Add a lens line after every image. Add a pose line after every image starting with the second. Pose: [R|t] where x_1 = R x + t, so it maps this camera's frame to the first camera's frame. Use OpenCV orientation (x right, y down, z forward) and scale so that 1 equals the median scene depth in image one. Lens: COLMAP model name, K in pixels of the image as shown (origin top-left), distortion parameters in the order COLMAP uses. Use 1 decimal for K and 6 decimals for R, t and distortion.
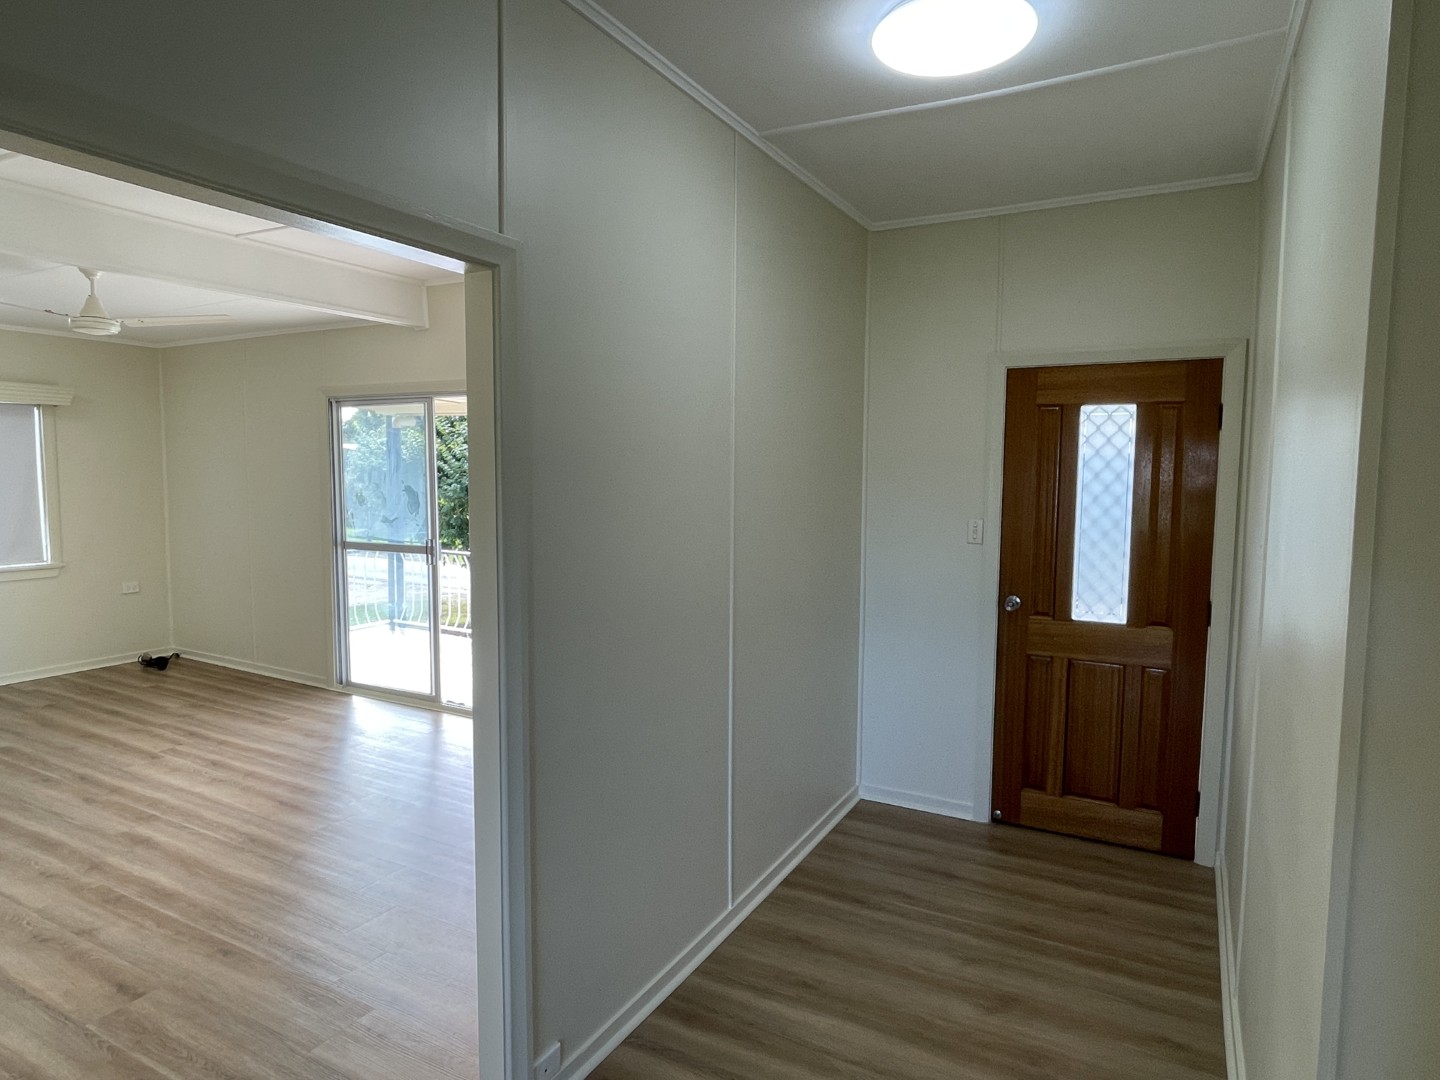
lens RADIAL K [[853.9, 0, 720.8], [0, 853.9, 538.9], [0, 0, 1]] dist [-0.016366, 0.010714]
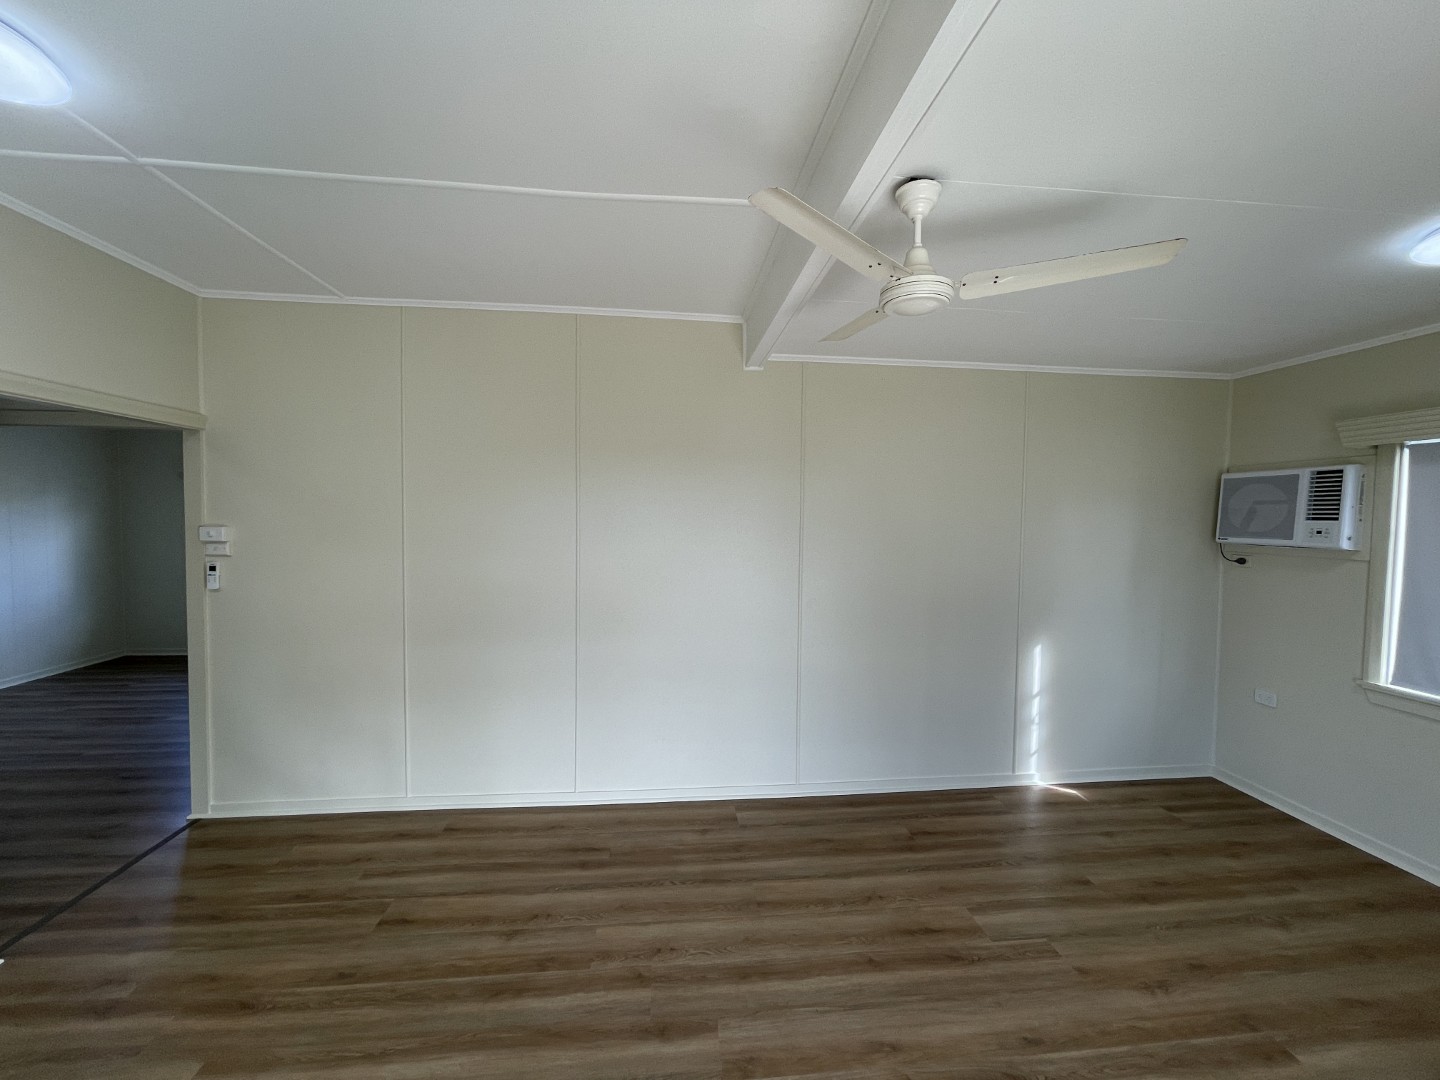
lens RADIAL K [[583.4, 0, 724.6], [0, 583.4, 538.7], [0, 0, 1]] dist [0.001048, -0.000326]
pose [[-0.822557, 0.003473, -0.568673, -0.295493], [-0.070220, 0.991709, 0.107625, -0.090227], [0.564331, 0.128460, -0.815493, 0.947036]]
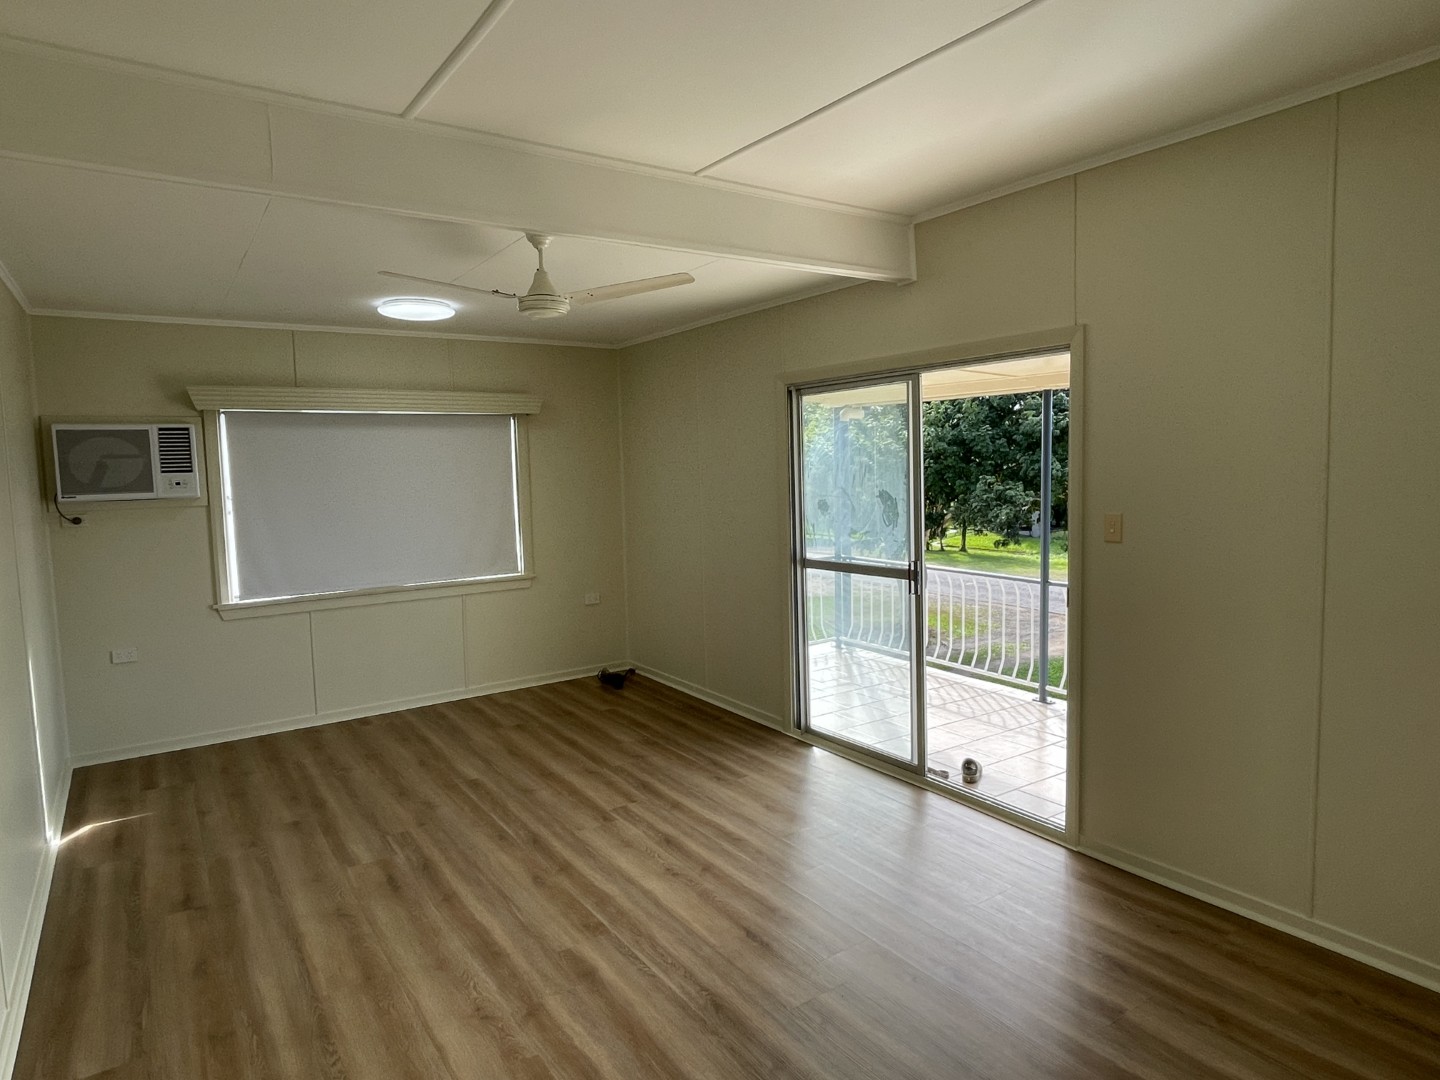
lens RADIAL K [[853.9, 0, 716.6], [0, 853.9, 539.7], [0, 0, 1]] dist [-0.016366, 0.010714]
pose [[0.888666, 0.008550, -0.458475, -0.158622], [-0.004074, 0.999934, 0.010752, -0.027273], [0.458537, -0.007687, 0.888642, 0.258623]]
